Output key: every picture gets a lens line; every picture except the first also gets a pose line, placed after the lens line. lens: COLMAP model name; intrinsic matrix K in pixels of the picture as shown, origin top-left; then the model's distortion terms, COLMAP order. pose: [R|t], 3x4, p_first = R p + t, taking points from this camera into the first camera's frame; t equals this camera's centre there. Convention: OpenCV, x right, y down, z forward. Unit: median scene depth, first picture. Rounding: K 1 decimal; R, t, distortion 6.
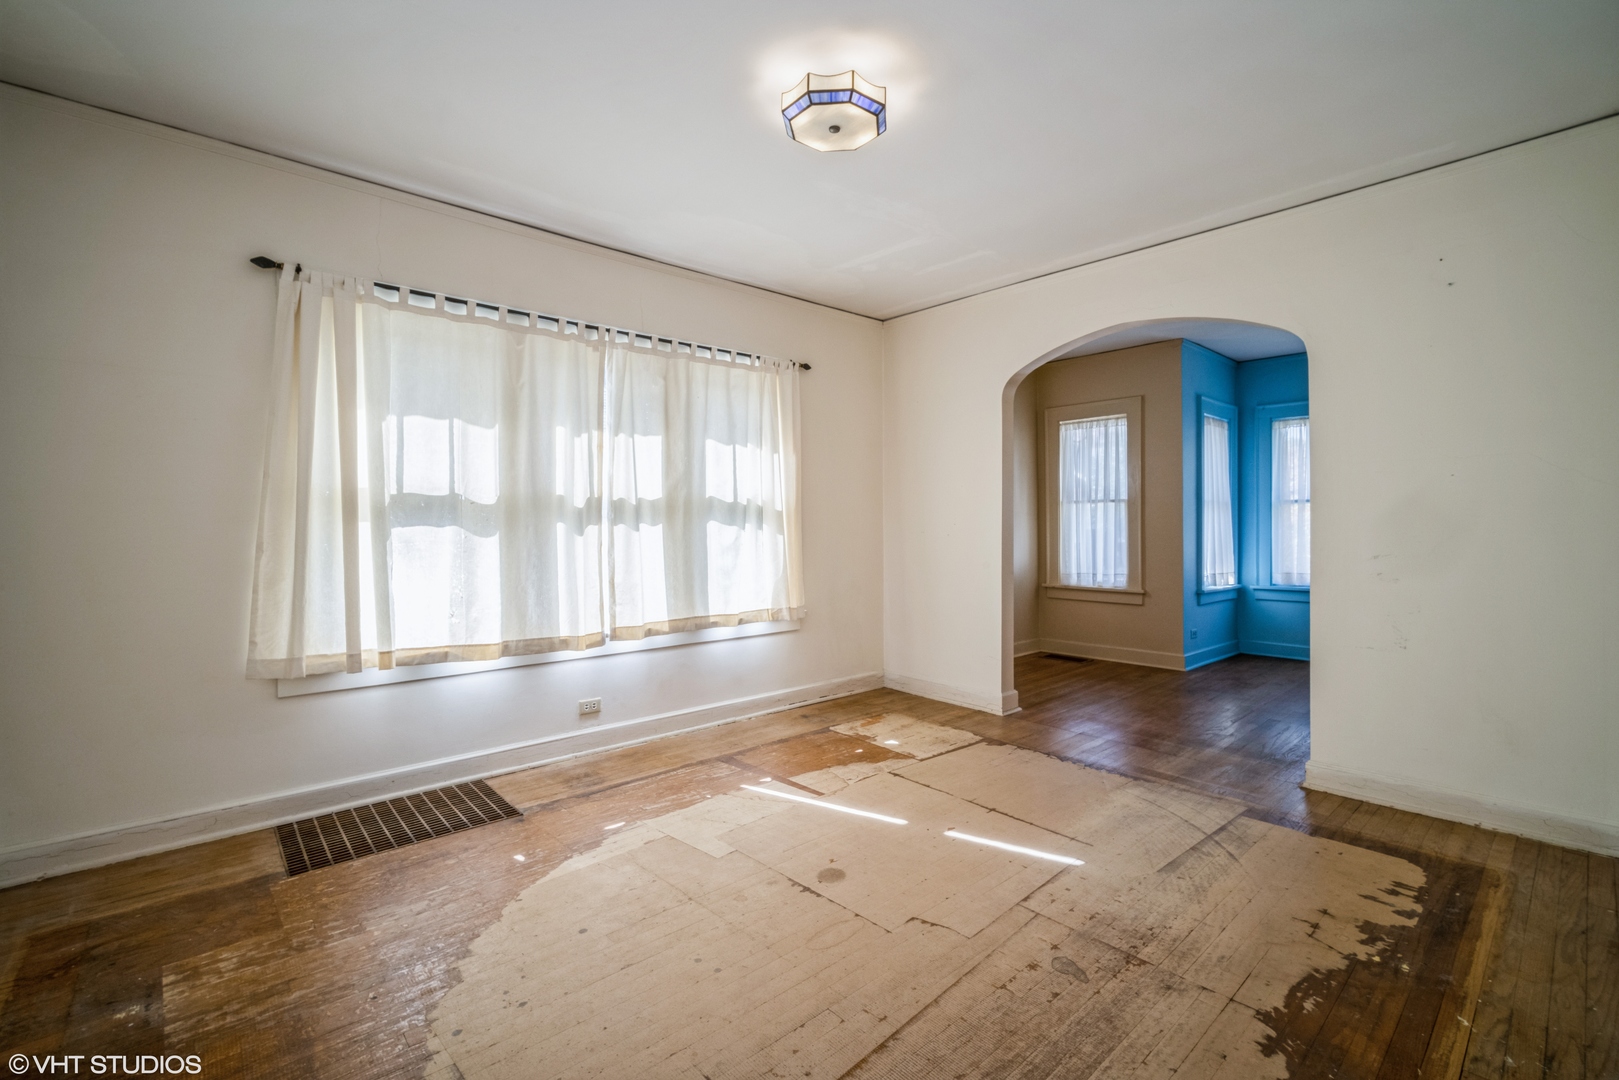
lens RADIAL K [[705.4, 0, 805.7], [0, 705.4, 532.1], [0, 0, 1]] dist [-0.013255, 0.000290]
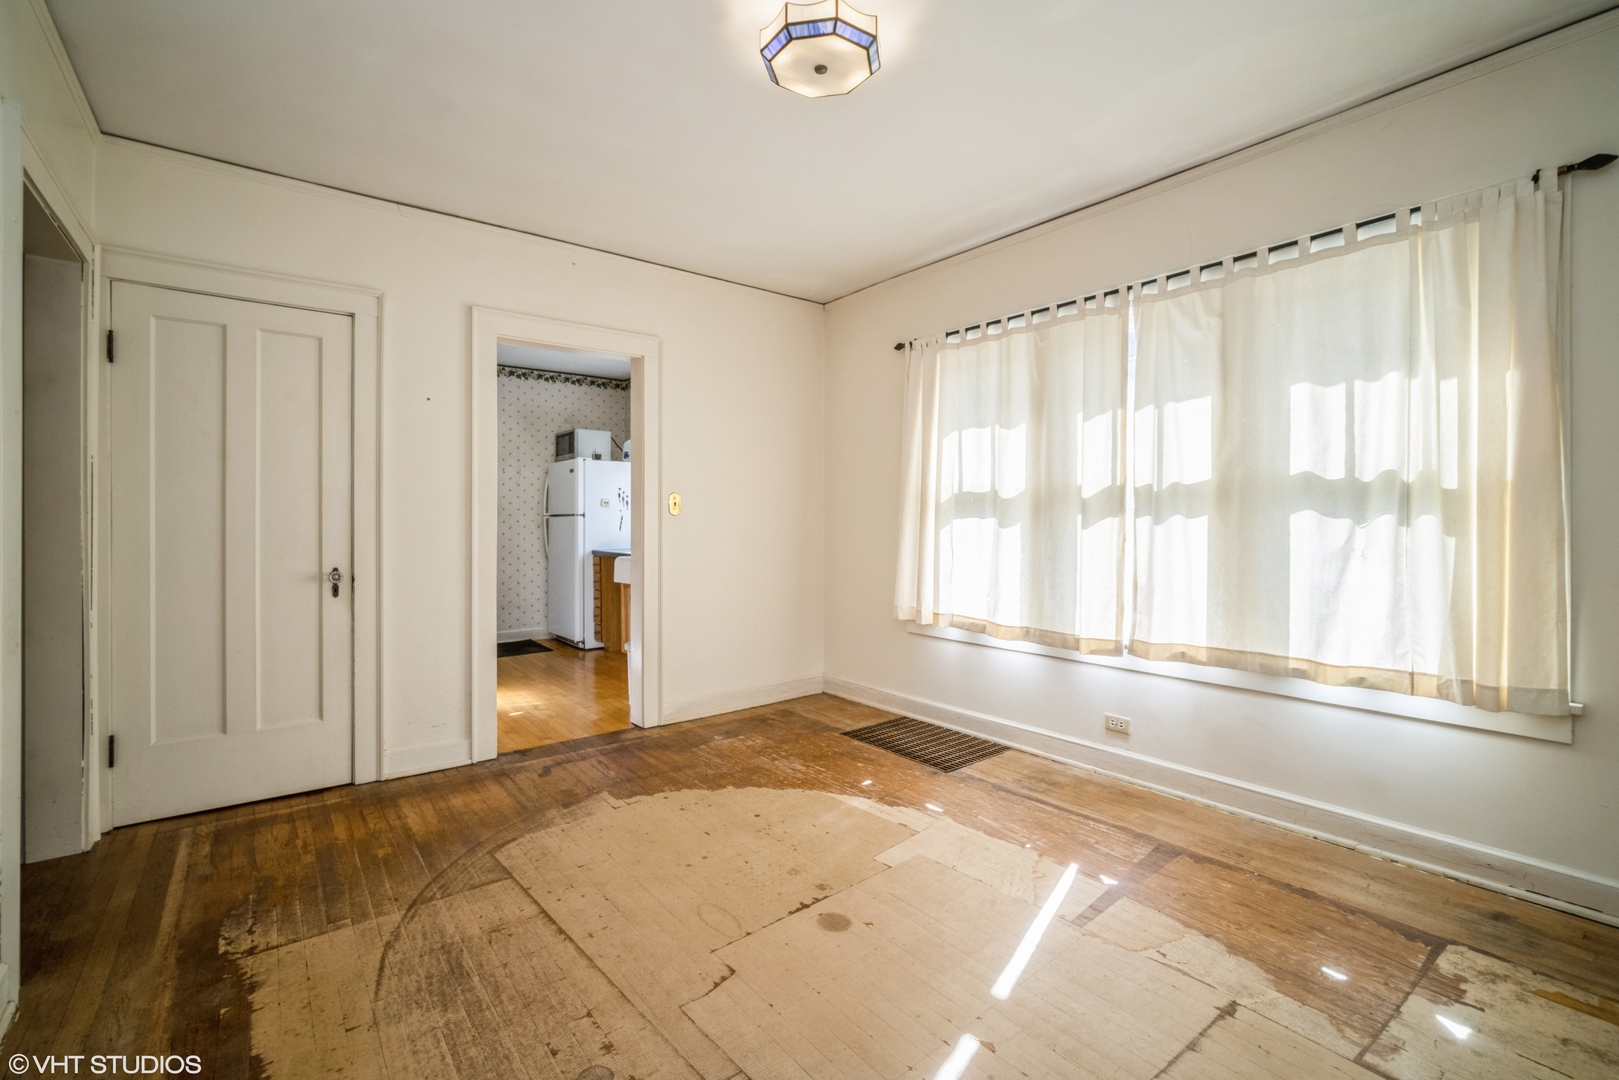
lens RADIAL K [[708.2, 0, 807.5], [0, 708.2, 520.7], [0, 0, 1]] dist [-0.010077, 0.000360]
pose [[-0.056249, 0.007216, -0.998391, 0.641388], [-0.006455, 0.999950, 0.007591, -0.010481], [0.998396, 0.006871, -0.056199, 0.716499]]
